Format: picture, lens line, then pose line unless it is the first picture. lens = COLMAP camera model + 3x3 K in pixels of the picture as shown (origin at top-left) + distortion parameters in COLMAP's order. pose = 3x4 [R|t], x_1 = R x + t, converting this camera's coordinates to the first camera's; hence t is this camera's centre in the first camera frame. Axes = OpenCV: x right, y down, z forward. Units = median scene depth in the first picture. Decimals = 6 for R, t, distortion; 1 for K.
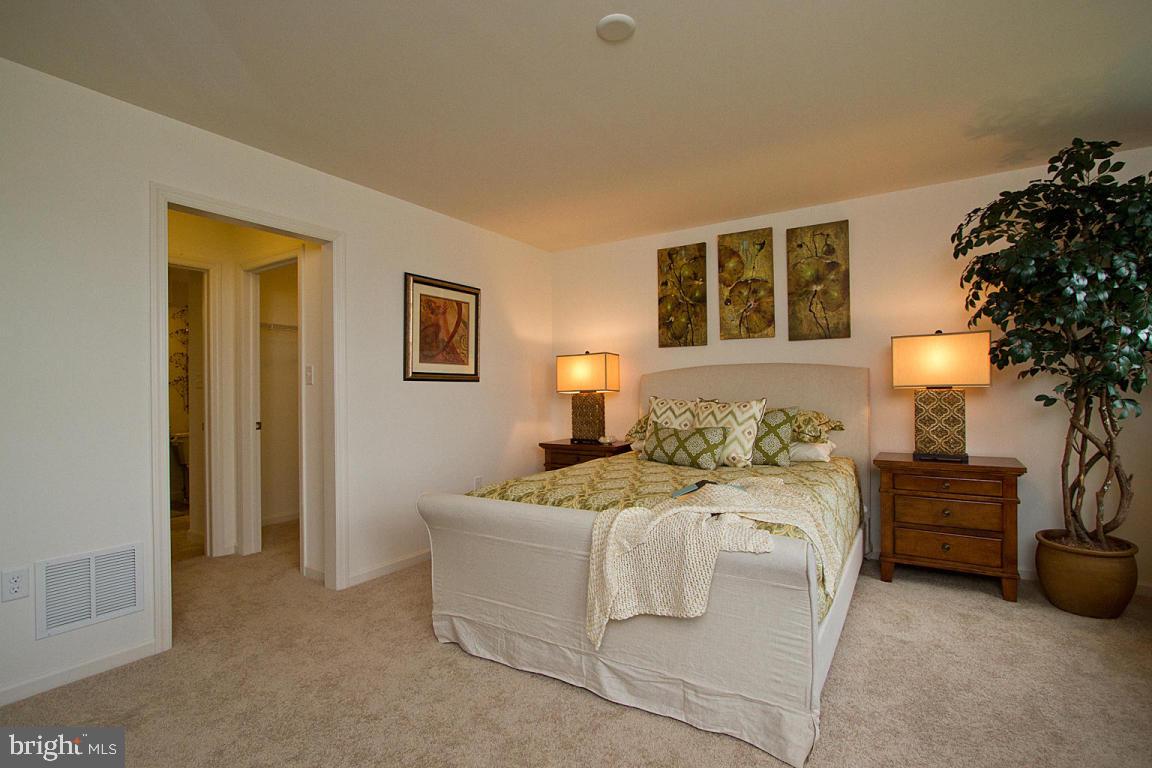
lens RADIAL K [[540.1, 0, 585.2], [0, 540.1, 387.0], [0, 0, 1]] dist [-0.028126, -0.000490]
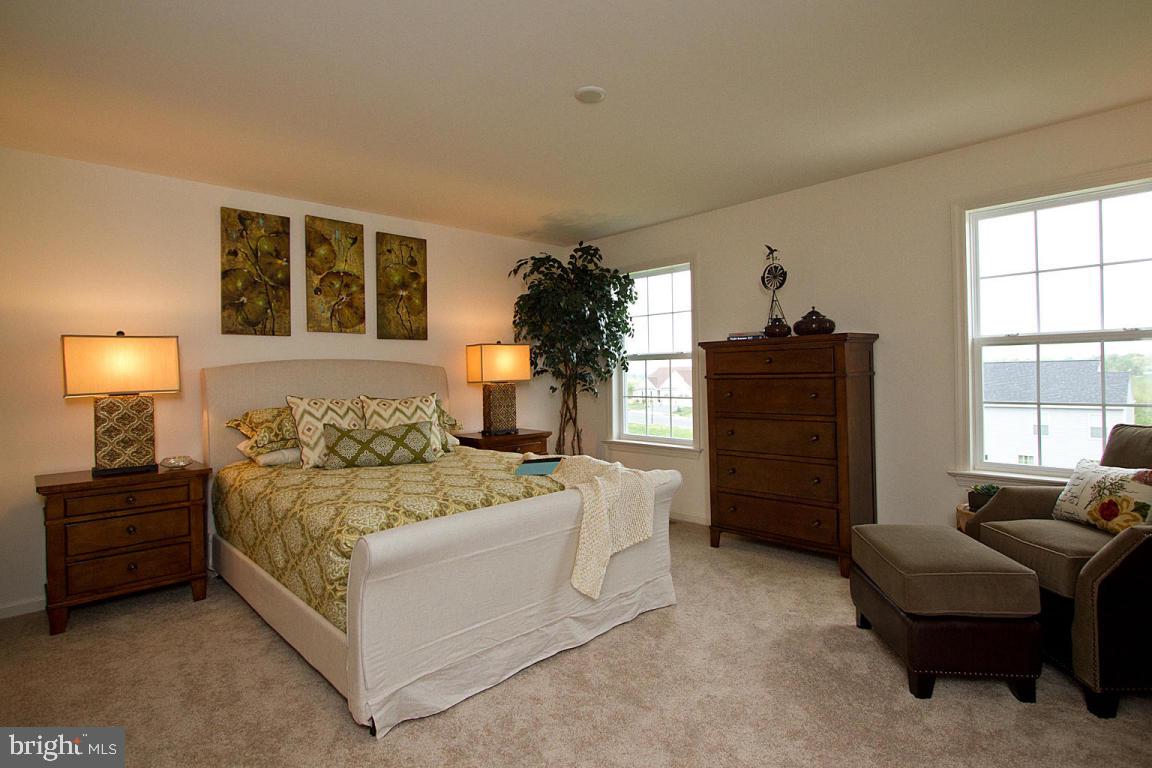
lens RADIAL K [[540.1, 0, 583.0], [0, 540.1, 372.9], [0, 0, 1]] dist [-0.028126, -0.000490]
pose [[0.267579, 0.015724, 0.963408, -0.502645], [0.019694, 0.999569, -0.021785, 0.009471], [-0.963335, 0.024802, 0.267154, 0.338780]]
